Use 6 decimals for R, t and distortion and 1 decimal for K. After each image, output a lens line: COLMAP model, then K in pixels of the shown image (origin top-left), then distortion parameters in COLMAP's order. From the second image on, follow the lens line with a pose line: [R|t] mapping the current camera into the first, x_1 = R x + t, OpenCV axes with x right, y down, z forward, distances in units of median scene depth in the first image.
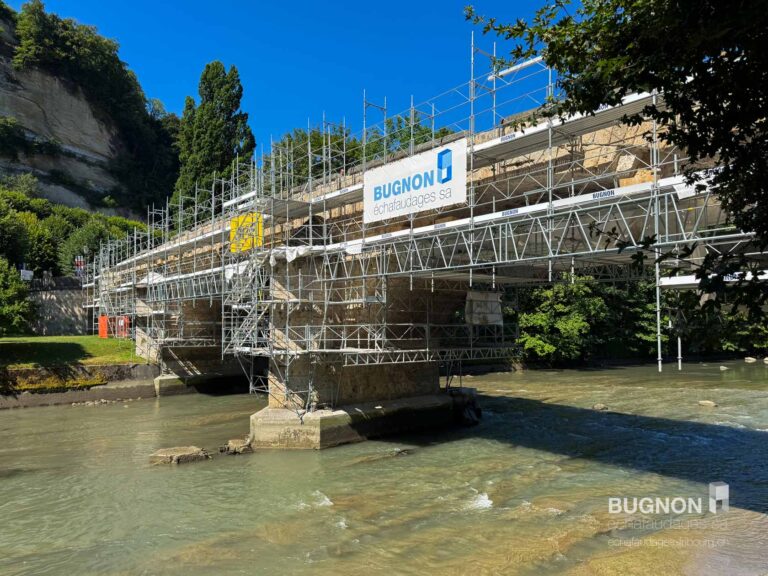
lens RADIAL K [[550.9, 0, 384.0], [0, 550.9, 300.1], [0, 0, 1]] dist [0.076649, -0.086441]
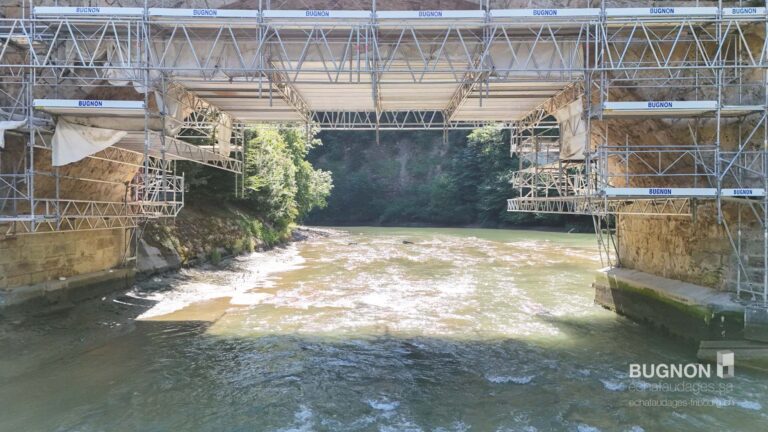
lens RADIAL K [[581.0, 0, 370.6], [0, 581.0, 213.1], [0, 0, 1]] dist [0.082254, -0.085772]
pose [[-0.657201, 0.003579, -0.753707, 0.831706], [0.030328, 0.999304, -0.021700, 0.114259], [0.753105, -0.037120, -0.656852, 1.278259]]
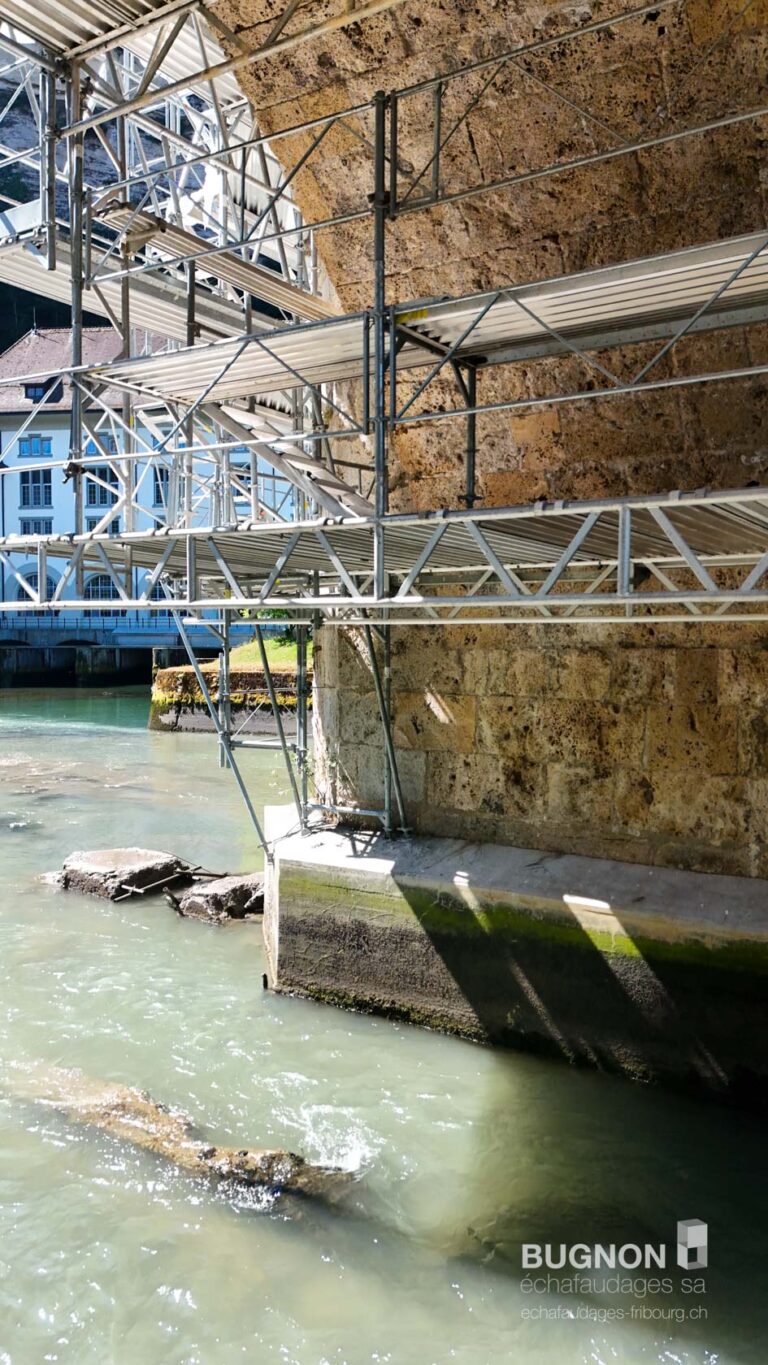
lens RADIAL K [[1001.6, 0, 384.0], [0, 1001.6, 682.5], [0, 0, 1]] dist [0.093726, -0.096251]
pose [[0.300453, 0.041161, -0.952908, 0.280733], [0.034618, 0.997939, 0.054022, 0.107768], [0.953168, -0.049219, 0.298409, 0.855061]]
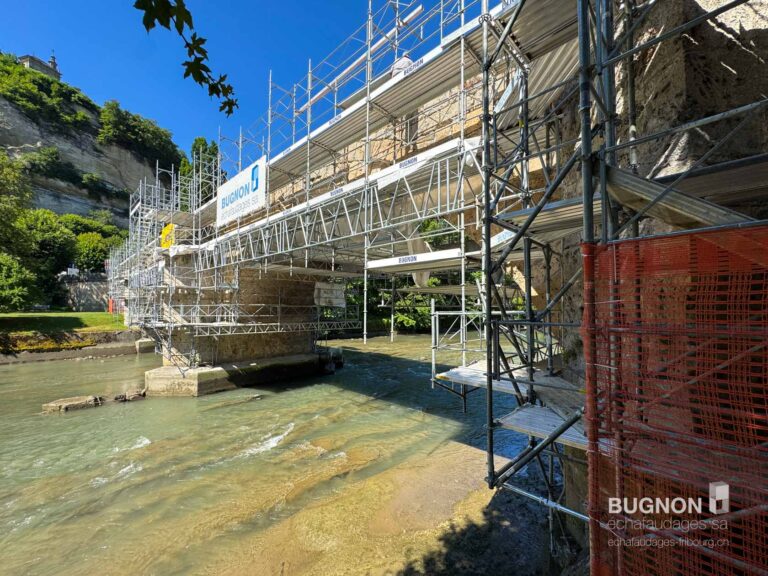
lens RADIAL K [[312.1, 0, 381.0], [0, 312.1, 300.5], [0, 0, 1]] dist [-0.001461, 0.000036]
pose [[0.993311, 0.010926, 0.114955, 0.223314], [-0.013287, 0.999716, 0.019793, 0.012962], [-0.114706, -0.021188, 0.993174, 0.181687]]
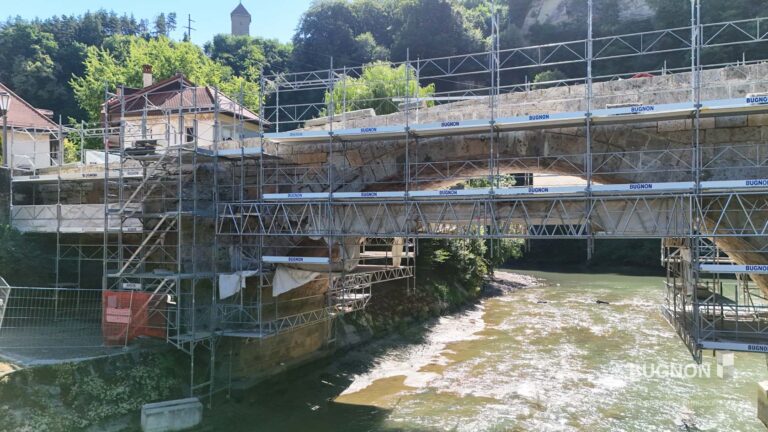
lens RADIAL K [[581.0, 0, 370.6], [0, 581.0, 213.1], [0, 0, 1]] dist [0.082254, -0.085772]
pose [[-0.883605, -0.013141, -0.468048, 0.870213], [0.020368, 0.997581, -0.066459, -0.017267], [0.467790, -0.068256, -0.881200, 1.476667]]
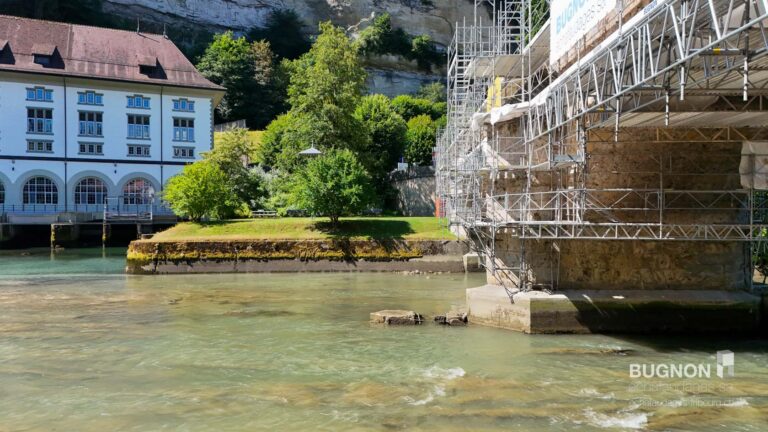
lens RADIAL K [[563.5, 0, 384.0], [0, 563.5, 216.0], [0, 0, 1]] dist [0.093726, -0.096251]
pose [[0.760899, 0.006011, -0.648842, 0.273952], [0.022815, 0.999091, 0.036011, 0.039995], [0.648469, -0.042204, 0.760070, 0.154032]]
